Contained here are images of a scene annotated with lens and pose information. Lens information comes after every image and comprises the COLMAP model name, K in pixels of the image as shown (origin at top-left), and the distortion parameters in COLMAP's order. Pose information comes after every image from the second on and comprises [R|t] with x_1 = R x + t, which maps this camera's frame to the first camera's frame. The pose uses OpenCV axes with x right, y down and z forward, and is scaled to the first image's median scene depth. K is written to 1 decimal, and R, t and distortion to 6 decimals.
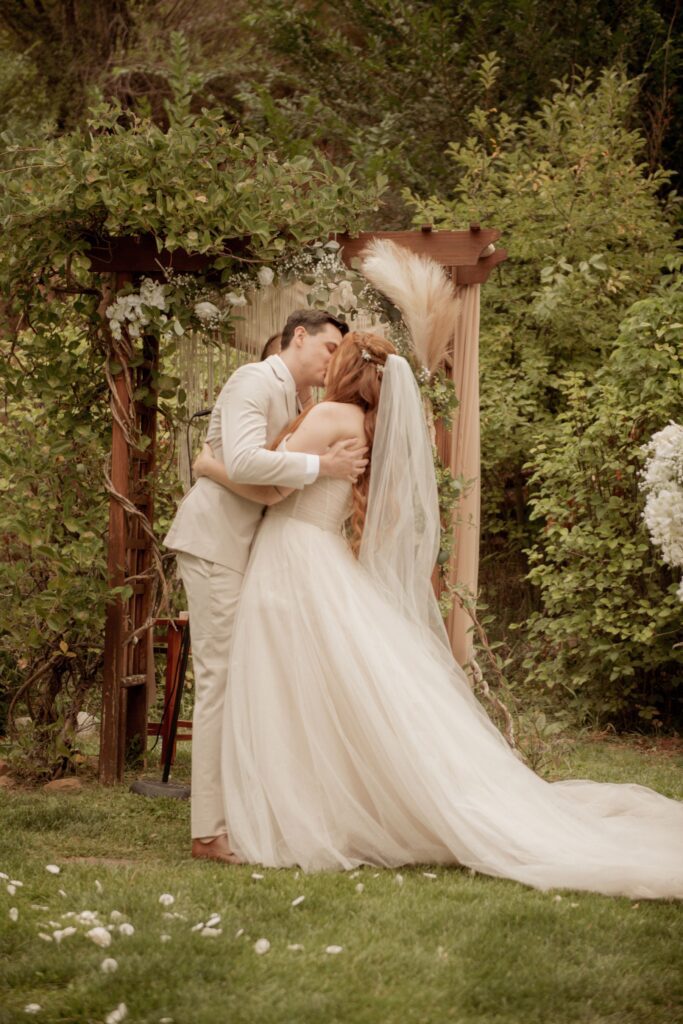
lens RADIAL K [[1843.2, 0, 341.5], [0, 1843.2, 512.0], [0, 0, 1]] dist [0.174529, -0.068423]
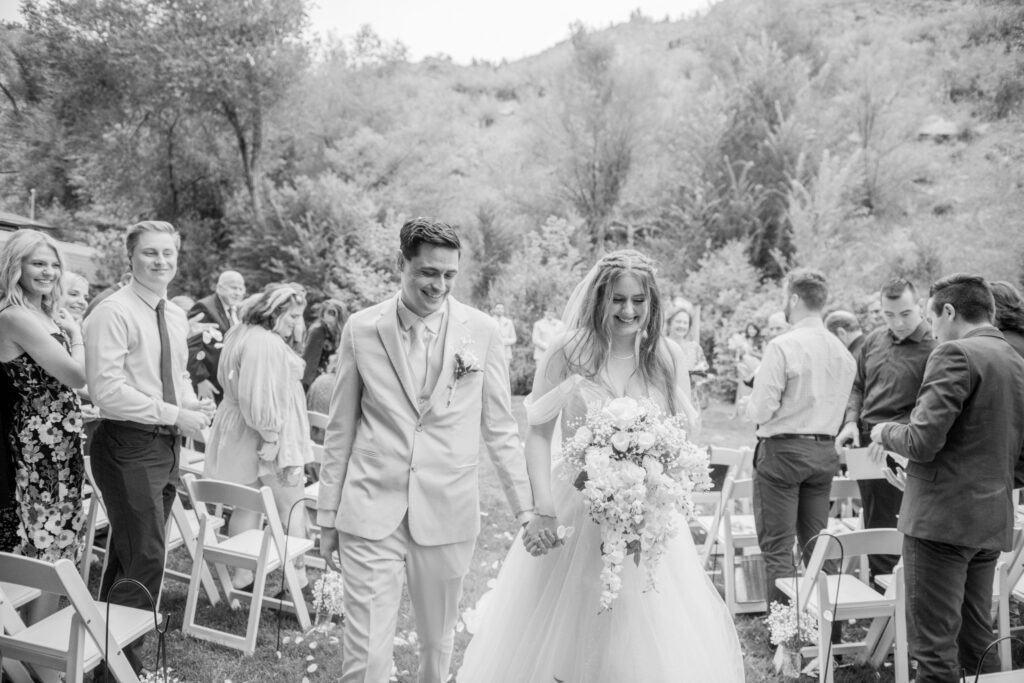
lens RADIAL K [[708.7, 0, 512.0], [0, 708.7, 341.5], [0, 0, 1]] dist [-0.026540, -0.005418]
pose [[0.975797, 0.031797, -0.216354, -0.000316], [-0.031468, 0.999492, 0.004969, -0.021342], [0.216403, 0.001959, 0.976302, -0.952324]]
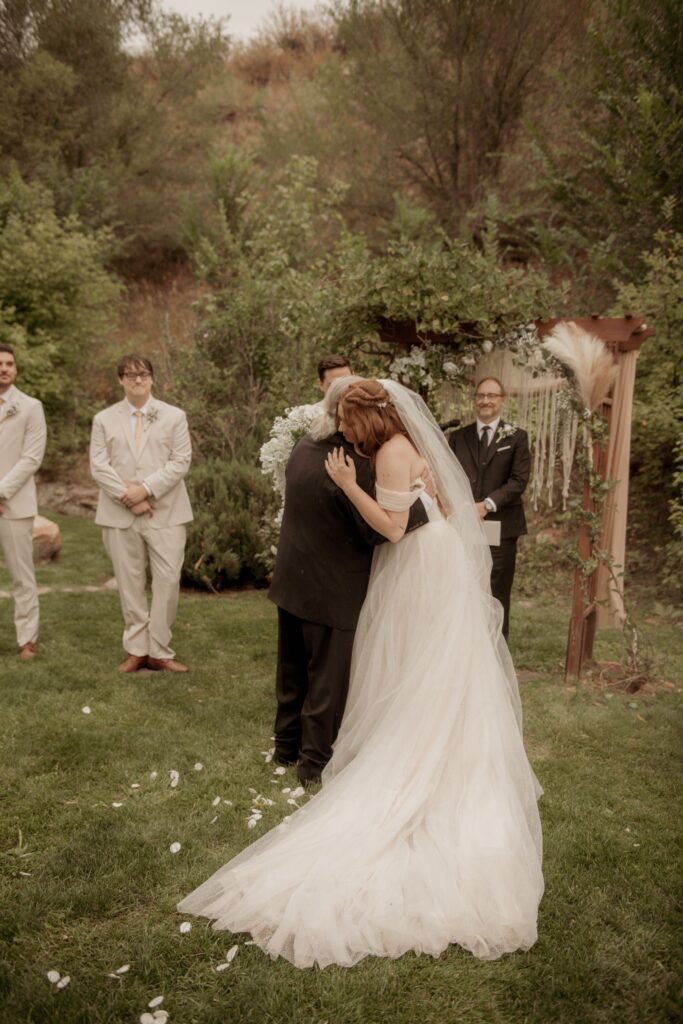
lens RADIAL K [[859.0, 0, 341.5], [0, 859.0, 512.0], [0, 0, 1]] dist [-0.007203, -0.004356]
pose [[0.954758, 0.063996, -0.290418, 0.060789], [-0.034113, 0.993693, 0.106822, -0.061112], [0.295422, -0.092082, 0.950919, 0.256764]]
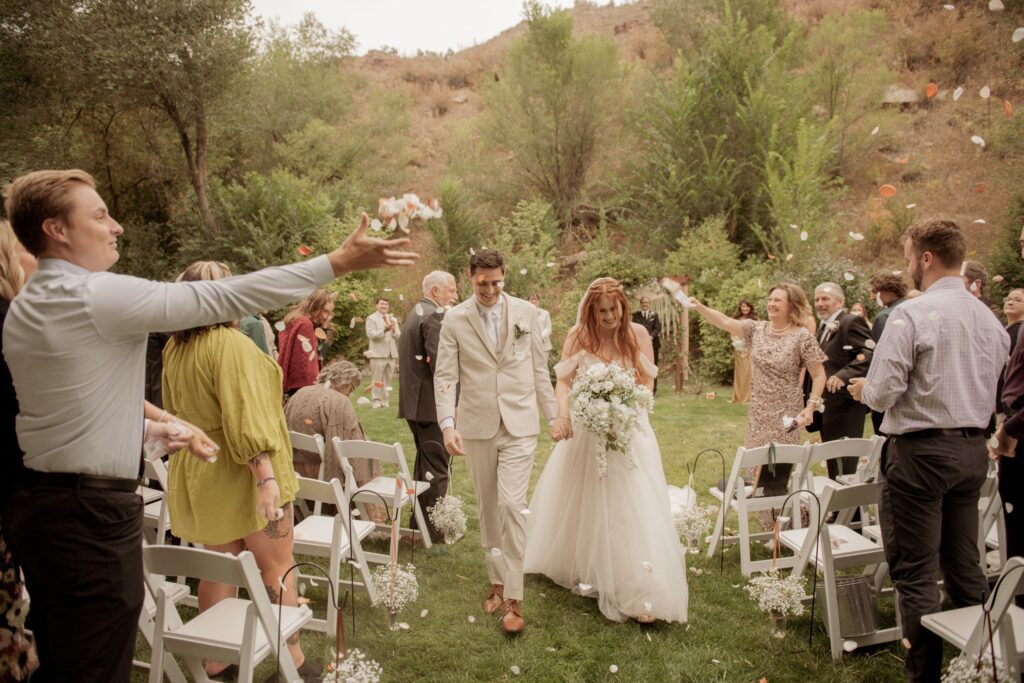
lens RADIAL K [[708.7, 0, 512.0], [0, 708.7, 341.5], [0, 0, 1]] dist [-0.026540, -0.005418]
pose [[0.986528, -0.021493, -0.162172, -0.075562], [0.024303, 0.999587, 0.015361, -0.019698], [0.161775, -0.019095, 0.986643, -0.840053]]
